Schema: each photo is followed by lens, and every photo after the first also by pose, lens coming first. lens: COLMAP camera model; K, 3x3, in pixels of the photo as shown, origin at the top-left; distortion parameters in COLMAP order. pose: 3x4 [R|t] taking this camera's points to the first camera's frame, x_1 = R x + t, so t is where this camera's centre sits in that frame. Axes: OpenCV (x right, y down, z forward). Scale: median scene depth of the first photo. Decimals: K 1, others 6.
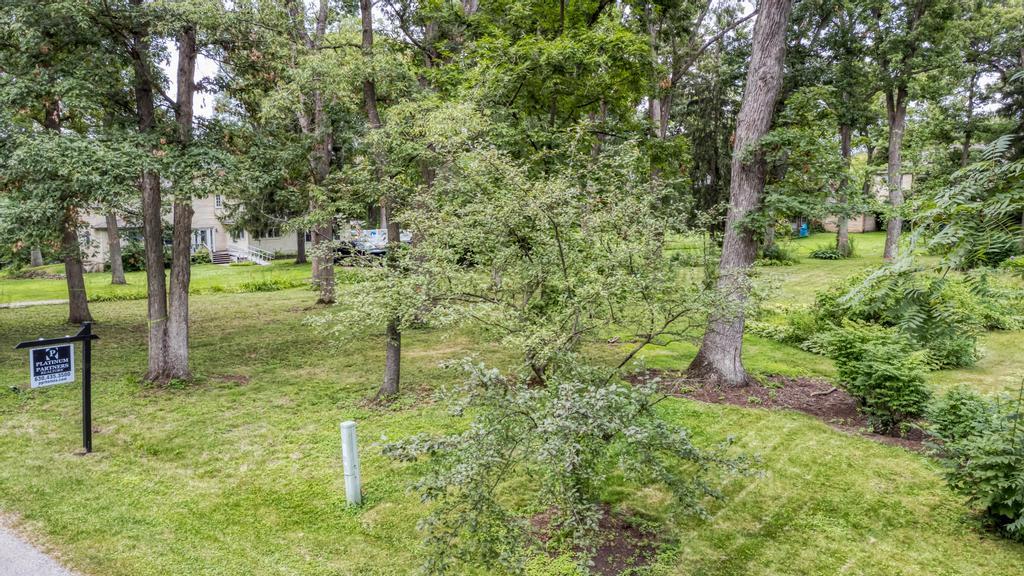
lens RADIAL K [[776.3, 0, 512.0], [0, 776.3, 288.0], [0, 0, 1]] dist [-0.029171, 0.174600]
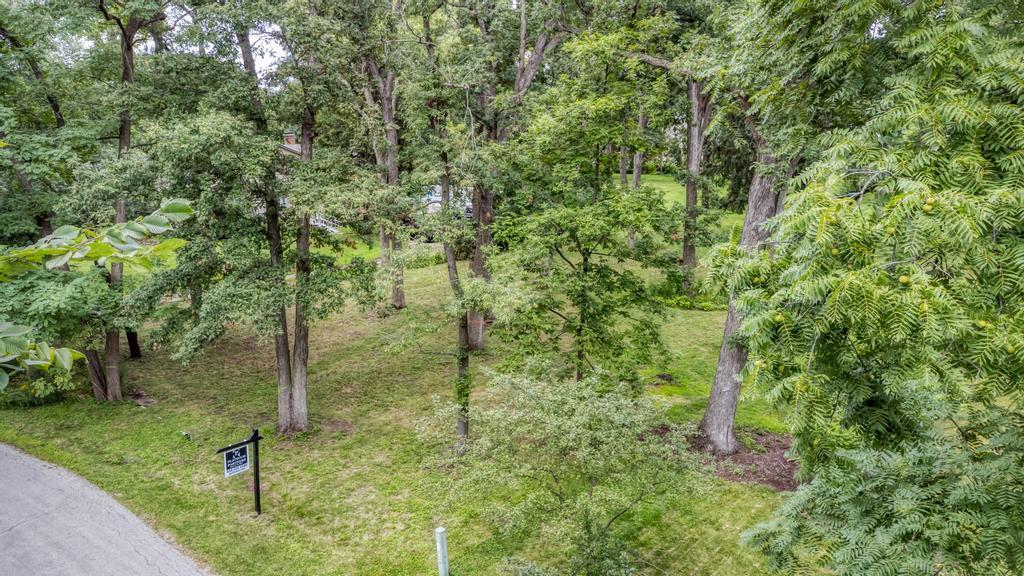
lens RADIAL K [[776.3, 0, 512.0], [0, 776.3, 288.0], [0, 0, 1]] dist [-0.029171, 0.174600]
pose [[0.997829, 0.019055, -0.063043, 0.008593], [-0.011692, 0.993278, 0.115159, -0.321791], [0.064814, -0.114172, 0.991345, -0.295908]]
